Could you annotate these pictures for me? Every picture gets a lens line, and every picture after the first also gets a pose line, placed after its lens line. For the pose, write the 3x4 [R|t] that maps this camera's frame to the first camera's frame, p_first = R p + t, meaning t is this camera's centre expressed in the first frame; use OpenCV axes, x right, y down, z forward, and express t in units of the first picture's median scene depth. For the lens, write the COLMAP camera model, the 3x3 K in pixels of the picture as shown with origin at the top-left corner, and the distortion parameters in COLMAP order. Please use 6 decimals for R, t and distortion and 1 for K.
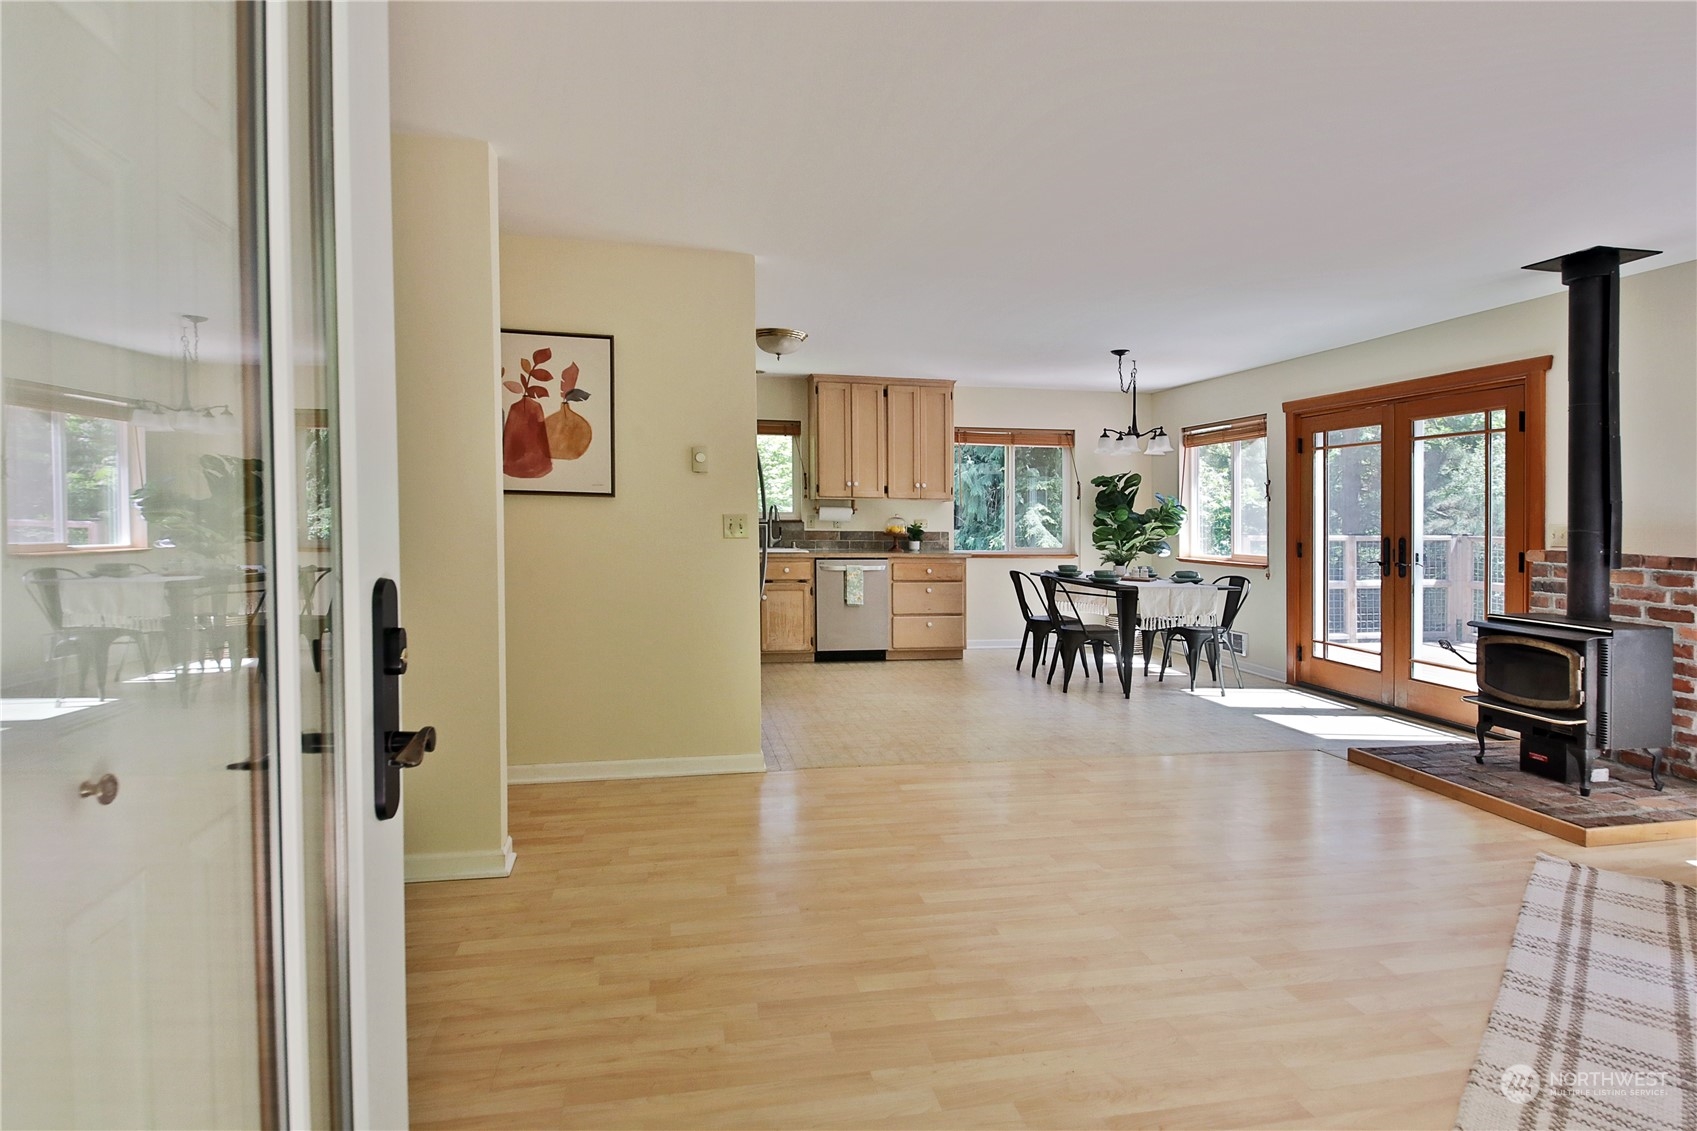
lens RADIAL K [[877.4, 0, 845.5], [0, 877.4, 522.7], [0, 0, 1]] dist [0.039459, -0.037974]
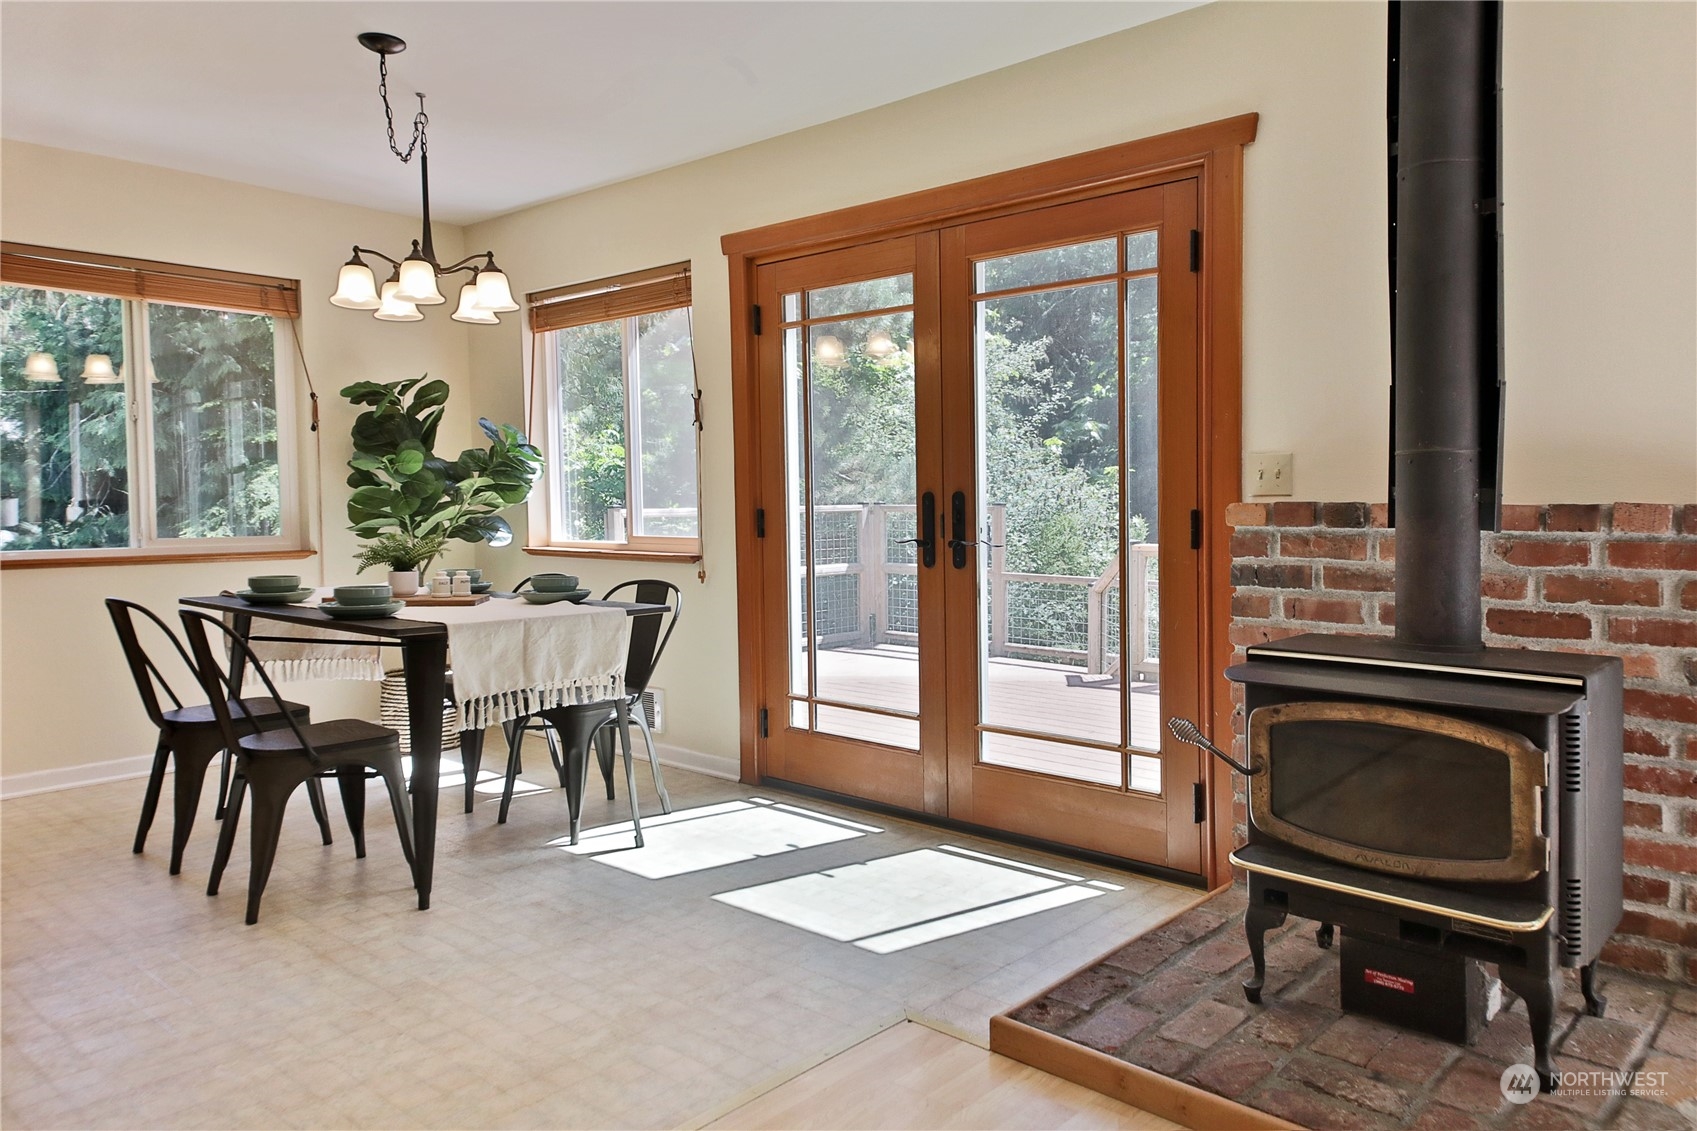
lens RADIAL K [[1162.5, 0, 852.2], [0, 1162.5, 535.8], [0, 0, 1]] dist [0.049618, -0.000359]
pose [[0.795190, -0.032831, 0.605470, 0.139384], [0.016686, 0.999340, 0.032274, 0.016576], [-0.606130, -0.015561, 0.795213, 0.410706]]
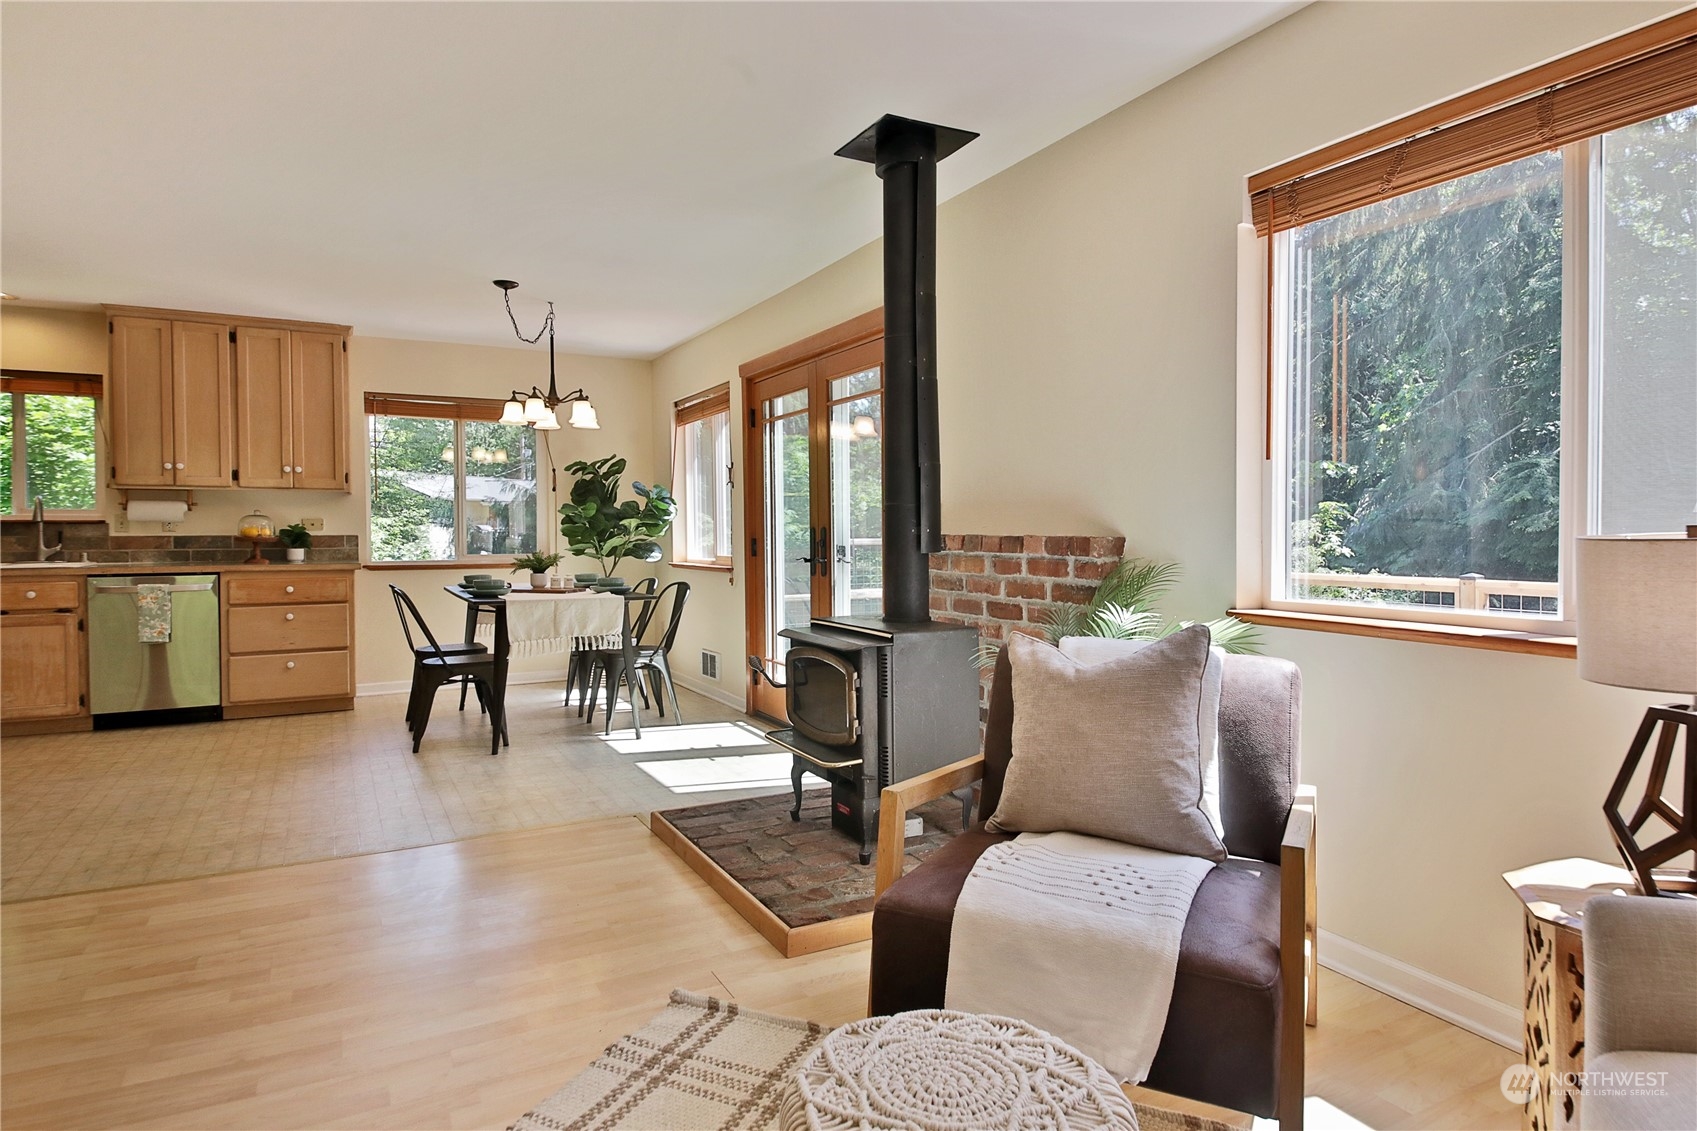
lens RADIAL K [[961.9, 0, 852.0], [0, 961.9, 540.2], [0, 0, 1]] dist [0.004125, -0.000125]
pose [[0.952406, -0.016393, 0.304392, 0.317736], [0.015900, 0.999865, 0.004098, 0.021258], [-0.304418, 0.000936, 0.952538, 0.133847]]
